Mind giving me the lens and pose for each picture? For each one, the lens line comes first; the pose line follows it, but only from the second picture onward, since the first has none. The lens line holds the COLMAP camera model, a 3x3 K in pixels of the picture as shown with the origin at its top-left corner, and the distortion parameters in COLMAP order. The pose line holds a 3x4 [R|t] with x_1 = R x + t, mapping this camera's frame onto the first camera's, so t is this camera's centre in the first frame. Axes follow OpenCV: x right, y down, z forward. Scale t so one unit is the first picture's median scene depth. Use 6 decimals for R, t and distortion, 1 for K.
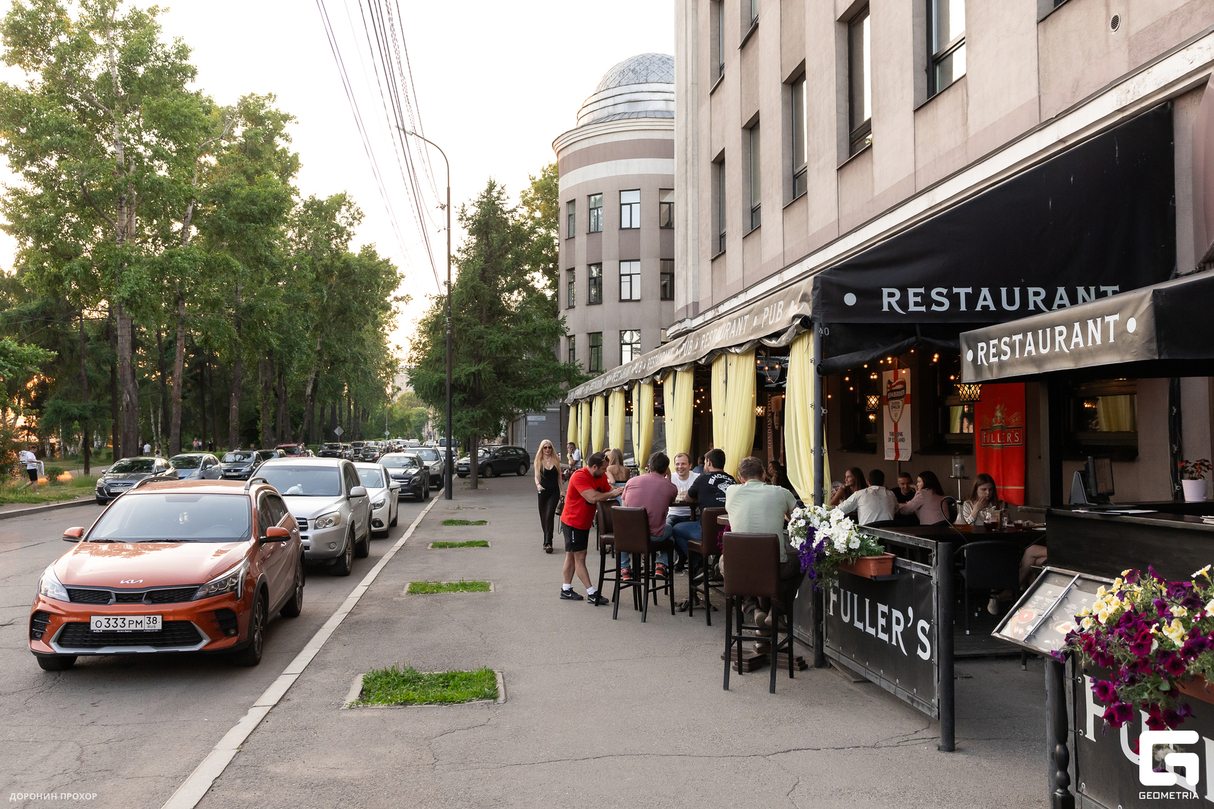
lens RADIAL K [[1073.2, 0, 607.0], [0, 1073.2, 404.5], [0, 0, 1]] dist [0.004039, 0.008912]
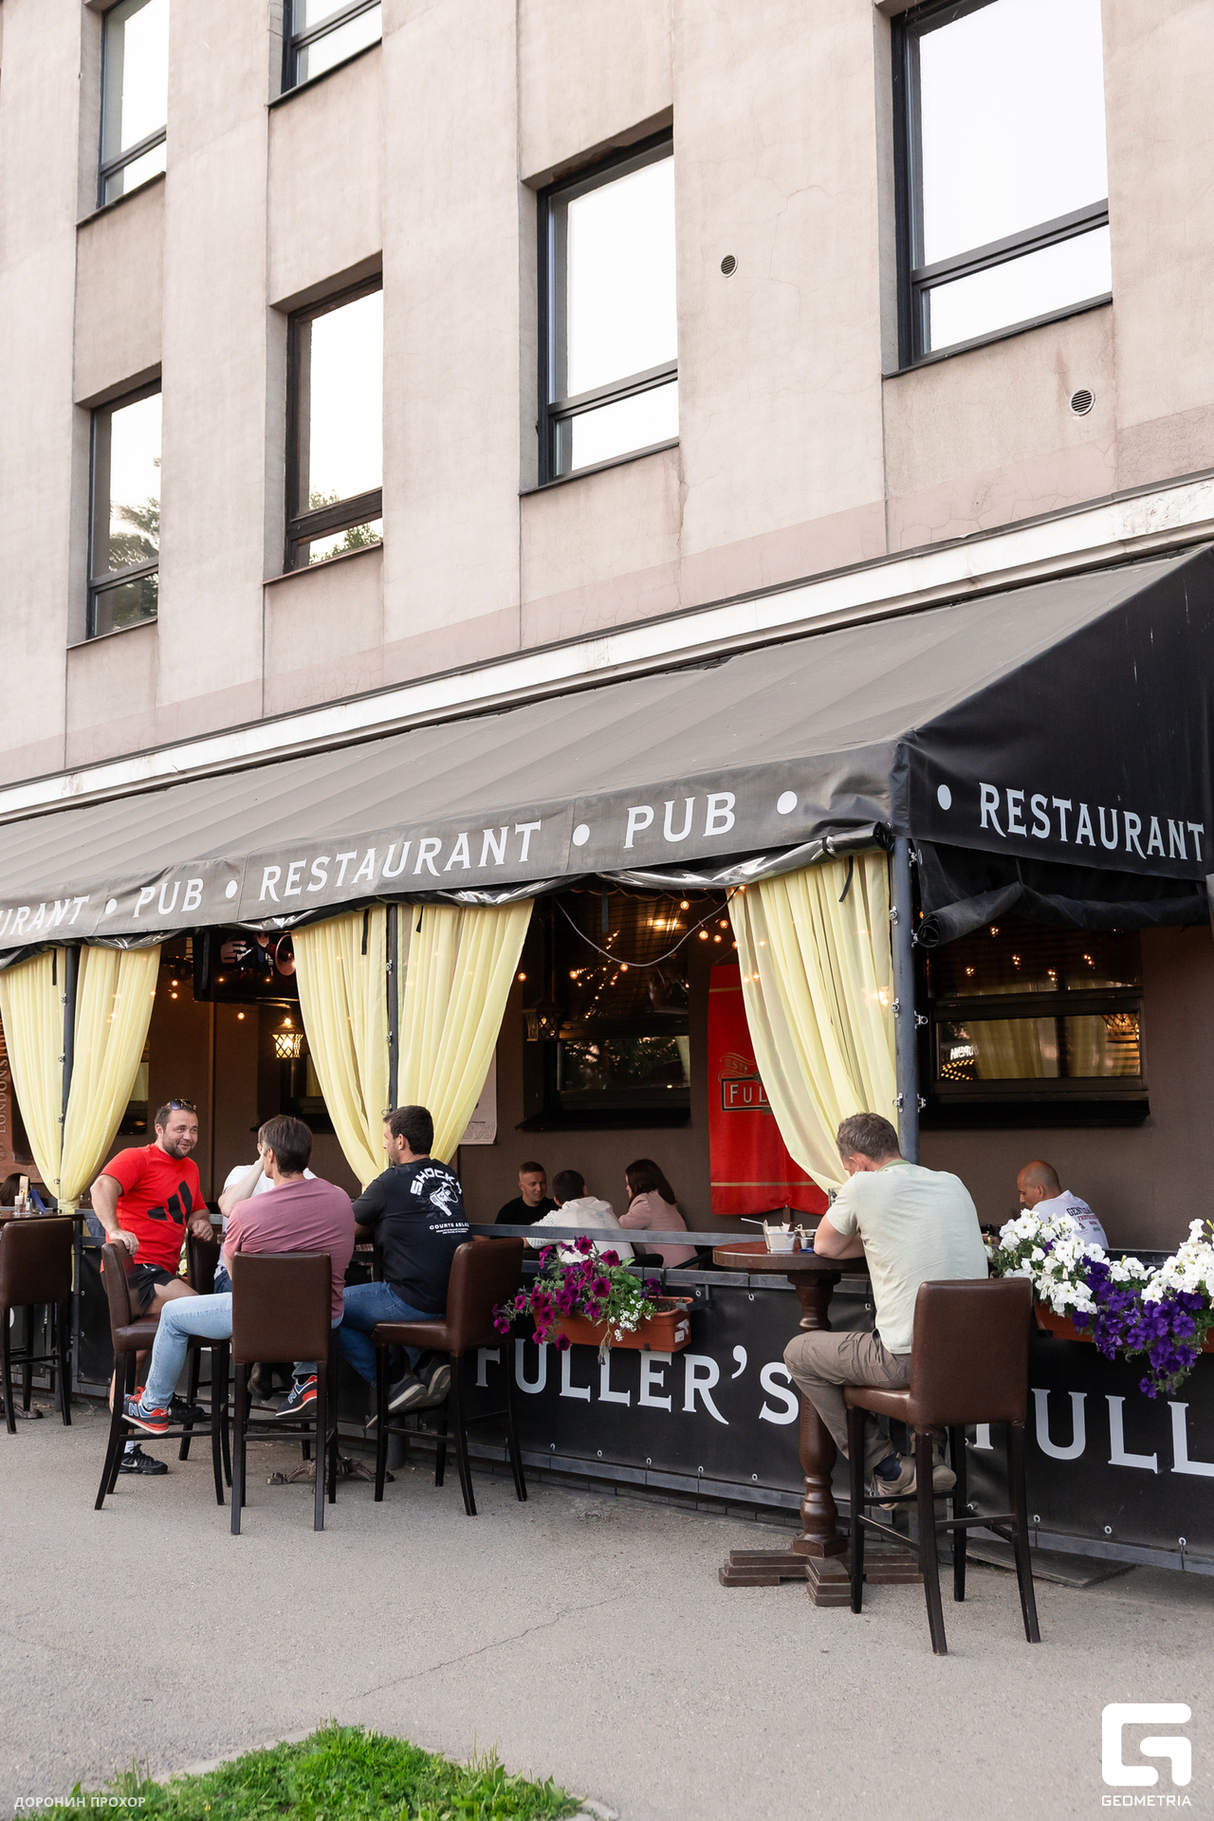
lens RADIAL K [[1833.8, 0, 607.0], [0, 1833.8, 910.5], [0, 0, 1]] dist [0.012133, 0.017041]
pose [[0.766088, 0.066832, 0.639252, -0.428645], [-0.012037, 0.995897, -0.089693, 0.032192], [-0.642623, 0.061018, 0.763749, 0.447120]]
